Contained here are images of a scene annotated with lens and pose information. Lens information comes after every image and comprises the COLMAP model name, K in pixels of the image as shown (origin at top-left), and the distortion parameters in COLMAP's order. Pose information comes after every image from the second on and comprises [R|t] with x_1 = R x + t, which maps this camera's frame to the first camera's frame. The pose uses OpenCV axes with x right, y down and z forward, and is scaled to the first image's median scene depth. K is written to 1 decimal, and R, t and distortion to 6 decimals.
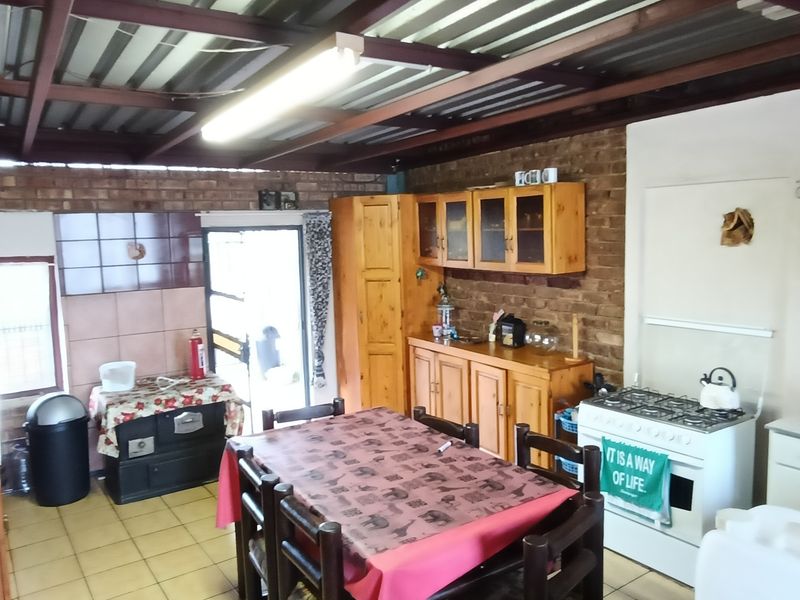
lens RADIAL K [[628.4, 0, 399.7], [0, 628.4, 299.2], [0, 0, 1]] dist [0.003394, 0.002965]
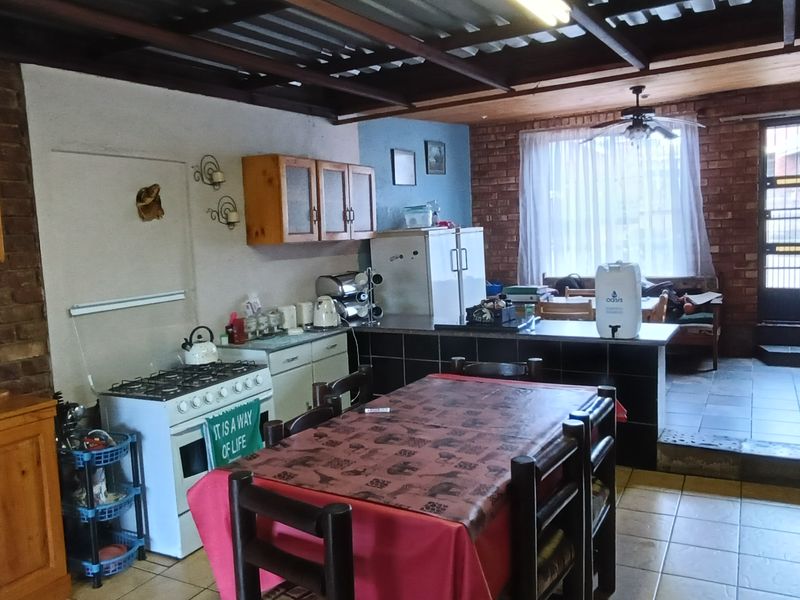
lens RADIAL K [[670.3, 0, 398.9], [0, 670.3, 297.8], [0, 0, 1]] dist [0.005591, 0.005343]
pose [[-0.451695, -0.041151, 0.891223, -0.699506], [0.156571, 0.979776, 0.124594, -0.033244], [-0.878326, 0.195819, -0.436117, 1.202637]]
